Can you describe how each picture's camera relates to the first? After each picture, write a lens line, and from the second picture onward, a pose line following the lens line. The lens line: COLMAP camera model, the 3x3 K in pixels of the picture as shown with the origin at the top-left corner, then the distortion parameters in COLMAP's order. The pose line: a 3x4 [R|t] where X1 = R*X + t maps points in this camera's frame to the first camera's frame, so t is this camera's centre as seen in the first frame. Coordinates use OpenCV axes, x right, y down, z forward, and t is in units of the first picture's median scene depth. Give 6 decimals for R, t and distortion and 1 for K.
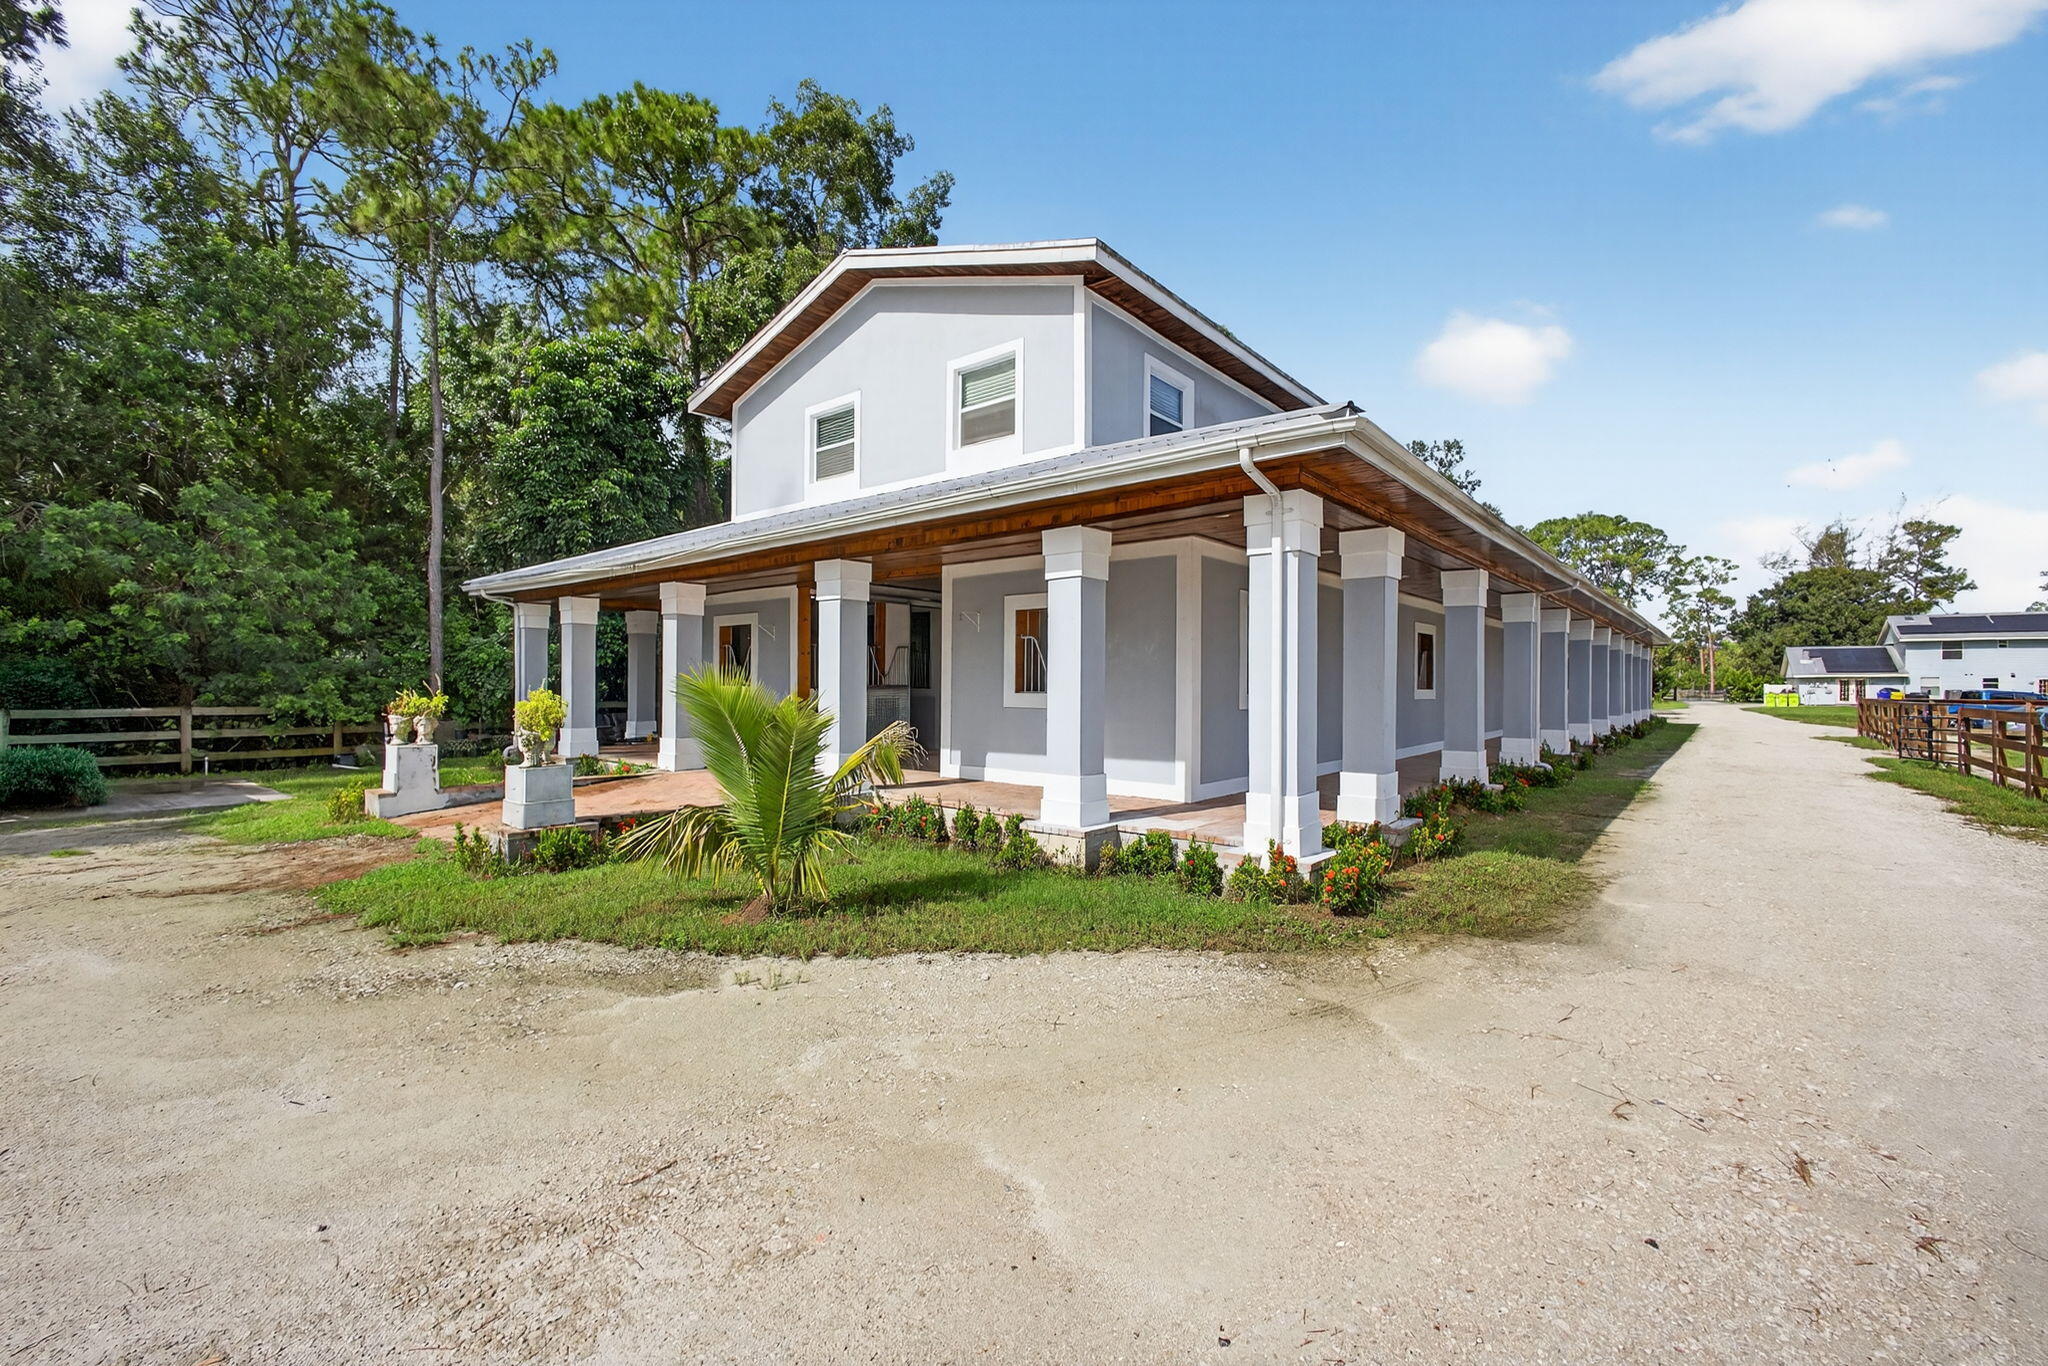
lens RADIAL K [[873.7, 0, 1026.3], [0, 873.7, 683.5], [0, 0, 1]] dist [-0.011107, 0.007008]
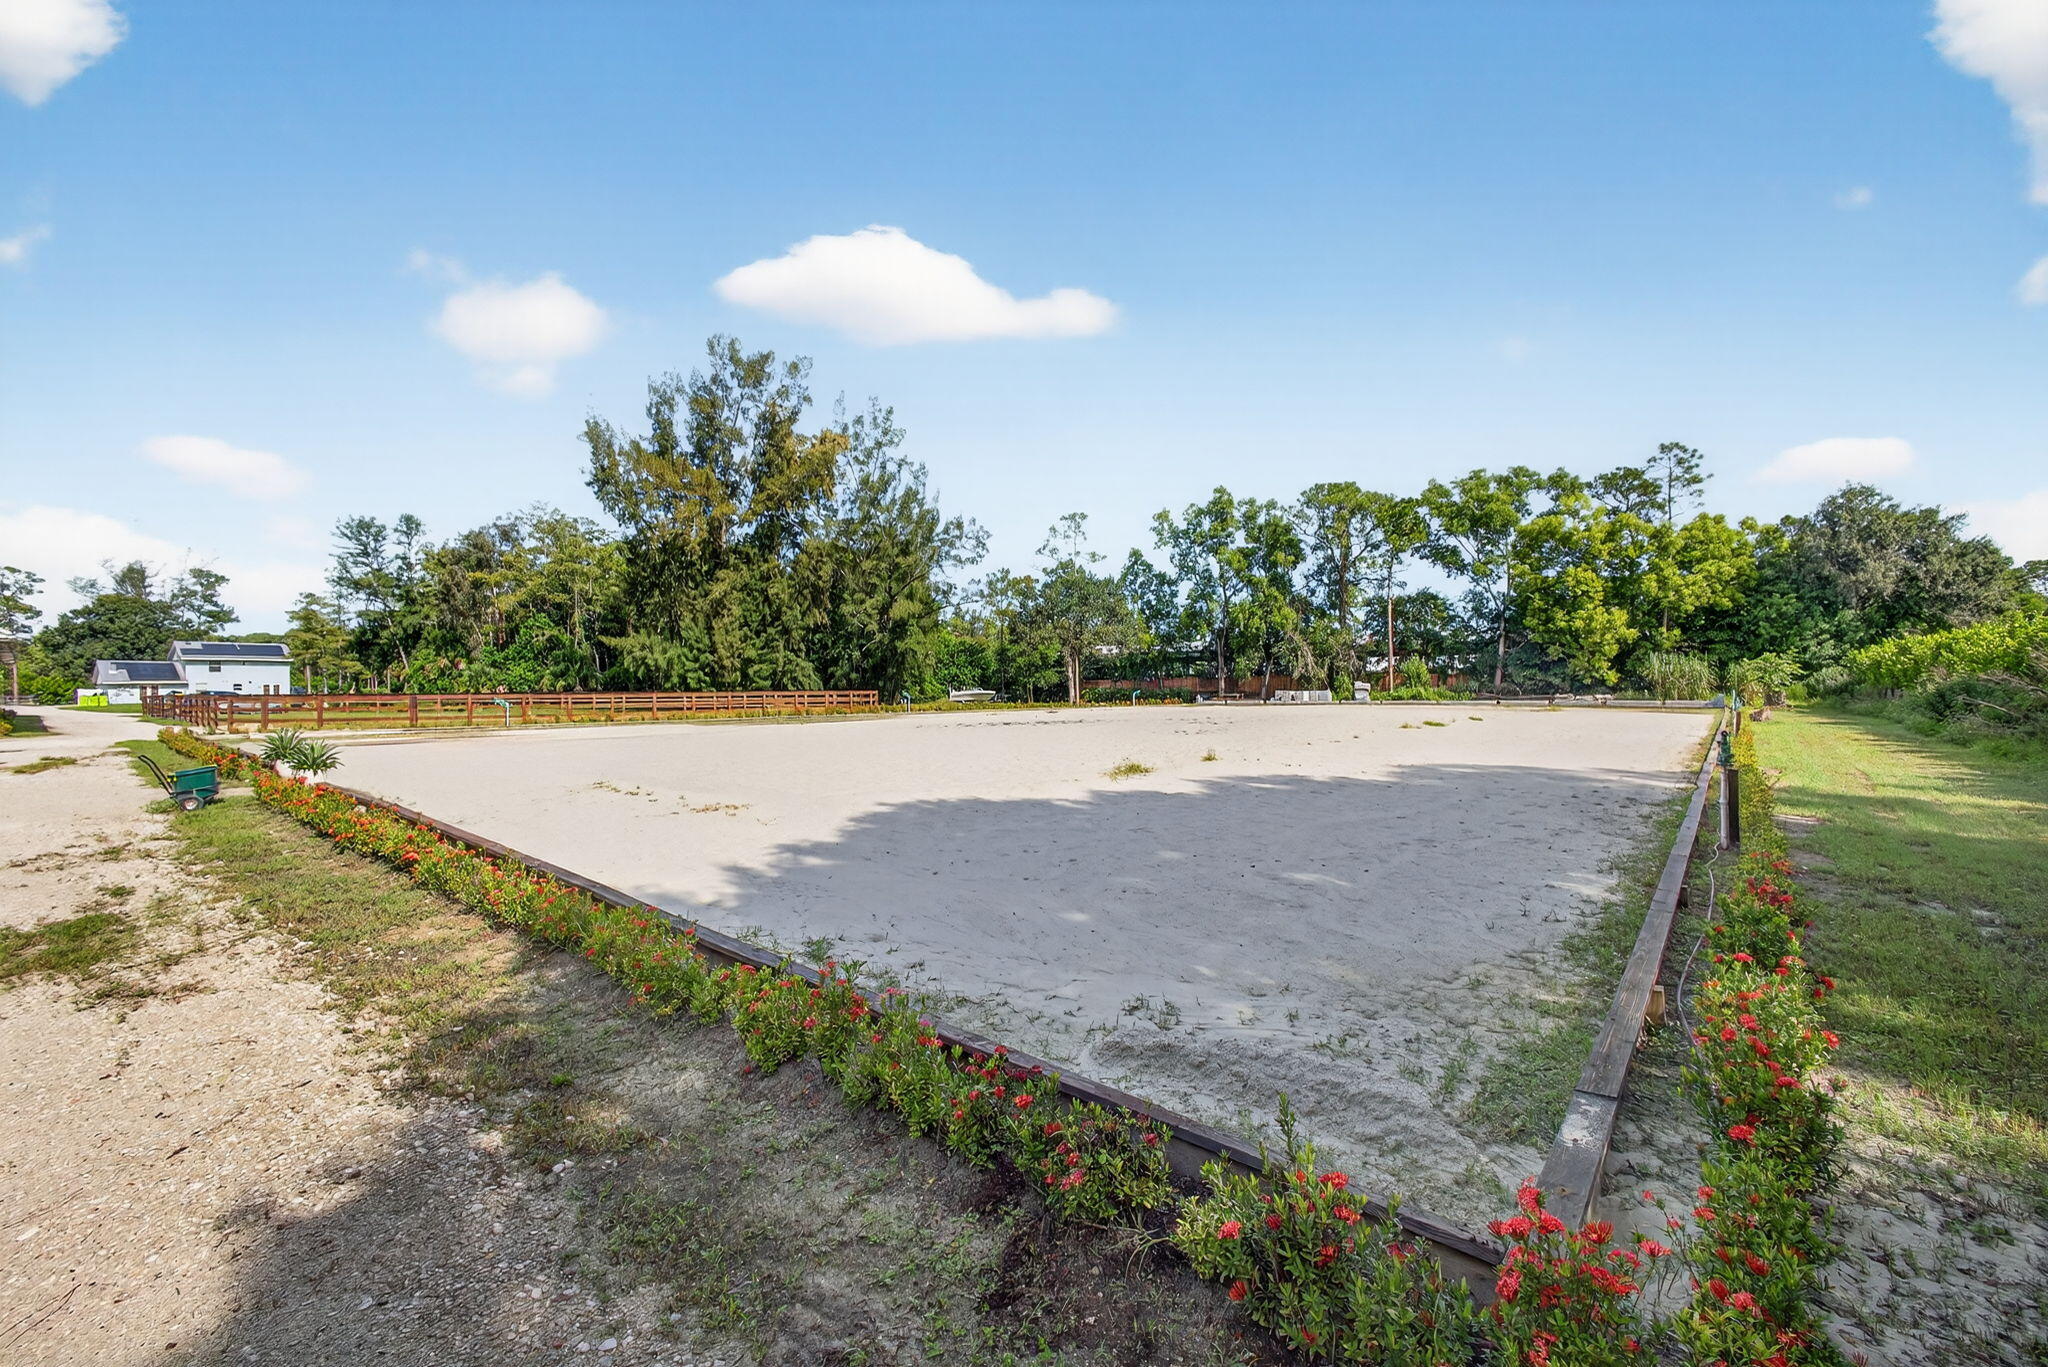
lens RADIAL K [[873.3, 0, 1026.3], [0, 873.3, 698.3], [0, 0, 1]] dist [0.002021, 0.000697]
pose [[0.035111, -0.018951, 0.999204, -0.321927], [0.006750, 0.999802, 0.018725, -0.000135], [-0.999361, 0.006087, 0.035232, -0.361074]]
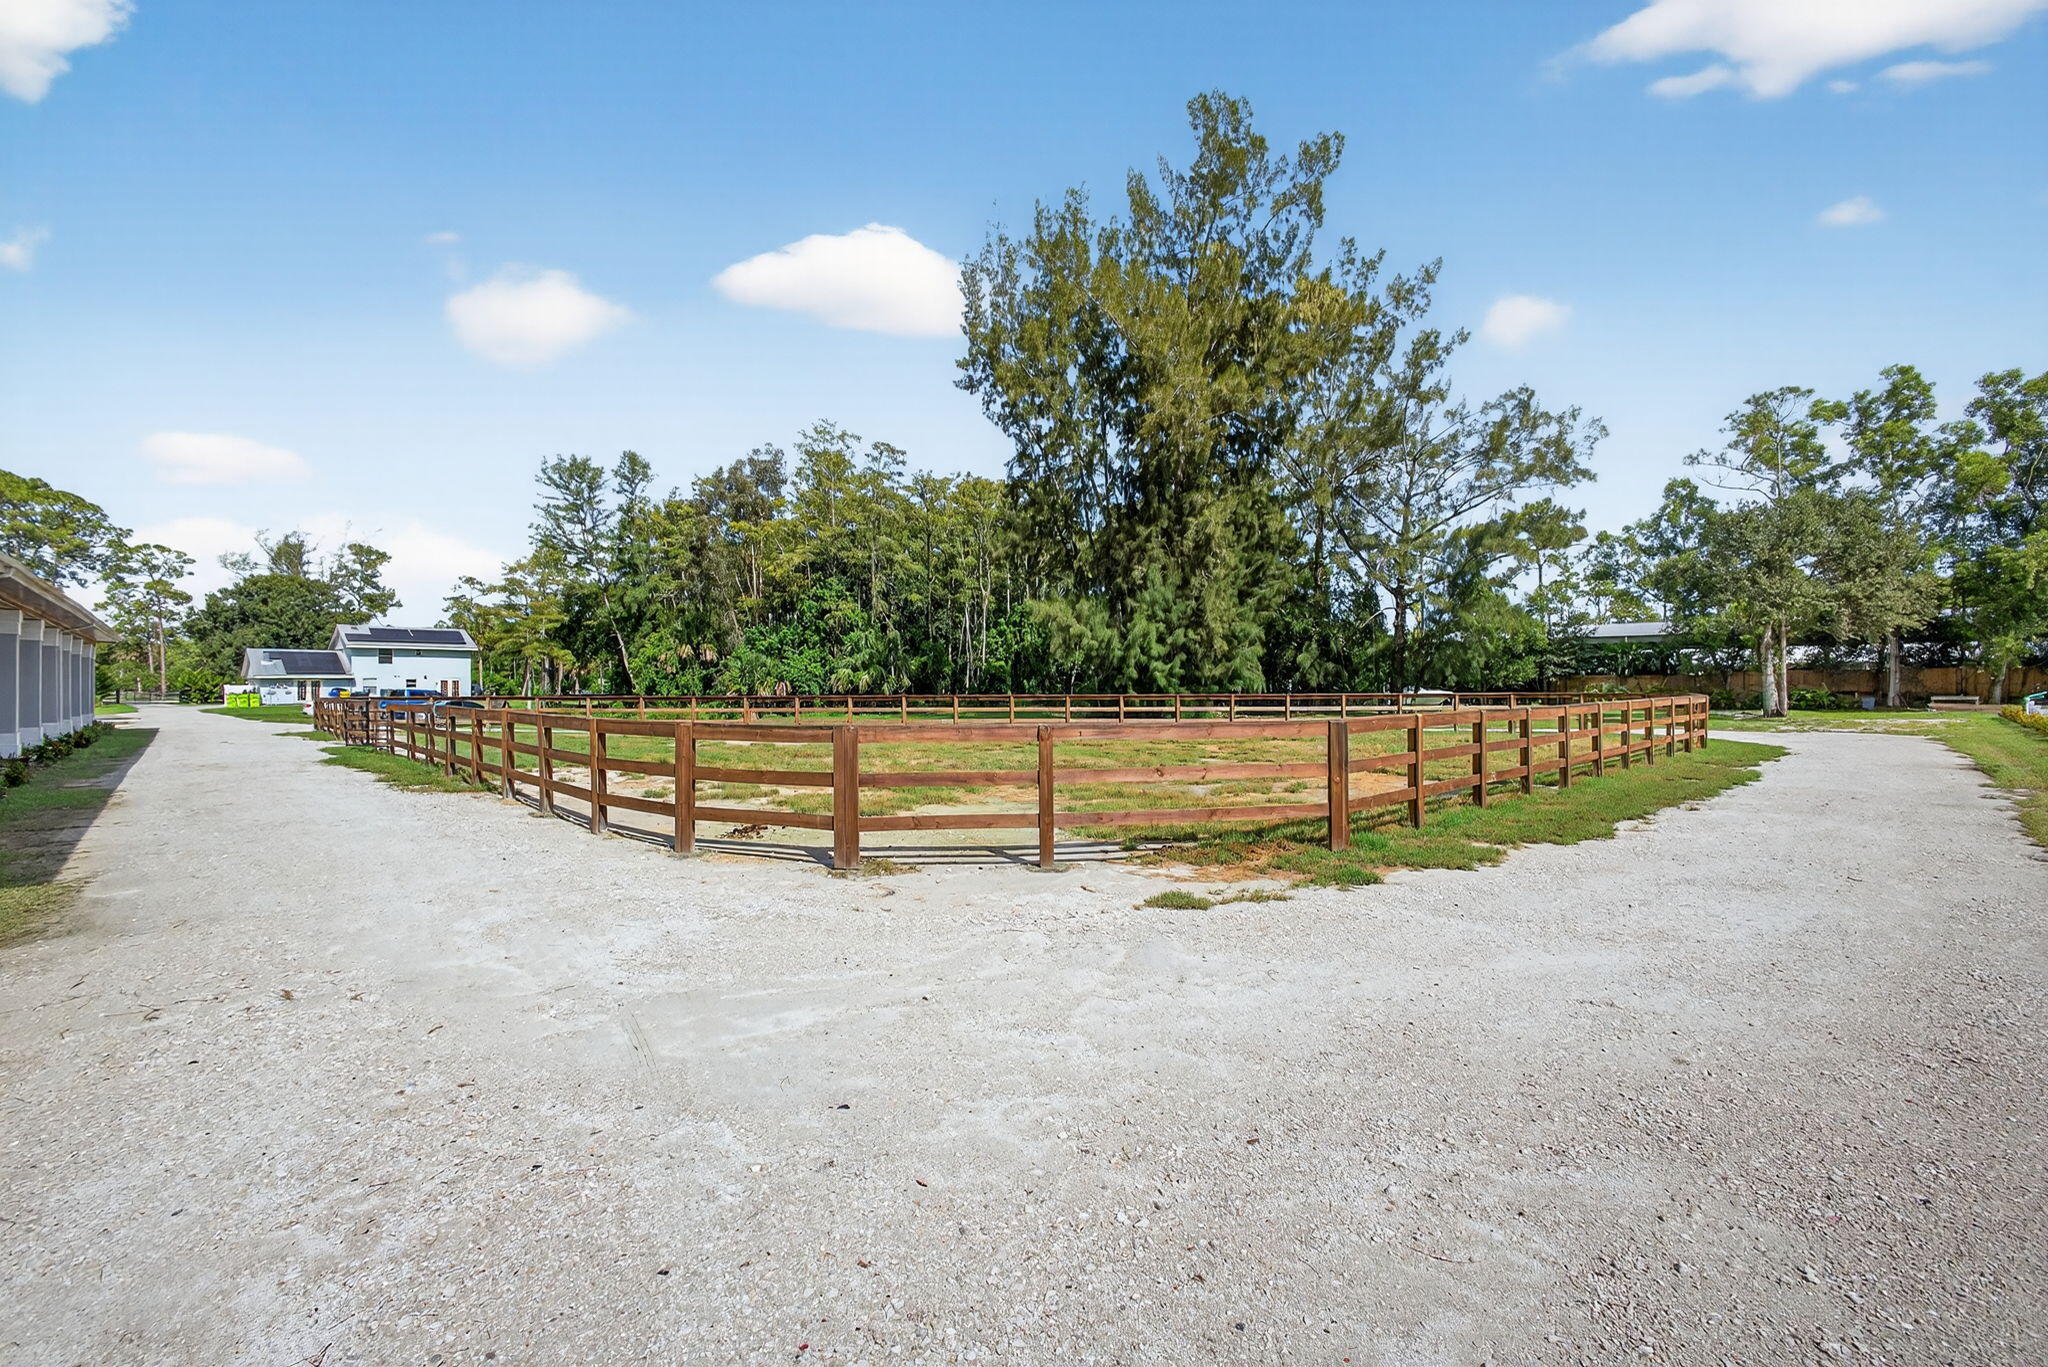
lens RADIAL K [[873.7, 0, 1026.3], [0, 873.7, 684.0], [0, 0, 1]] dist [-0.011107, 0.007008]
pose [[0.120687, -0.002479, 0.992688, -0.020458], [0.002504, 0.999994, 0.002192, -0.000198], [-0.992687, 0.002222, 0.120693, -0.020859]]
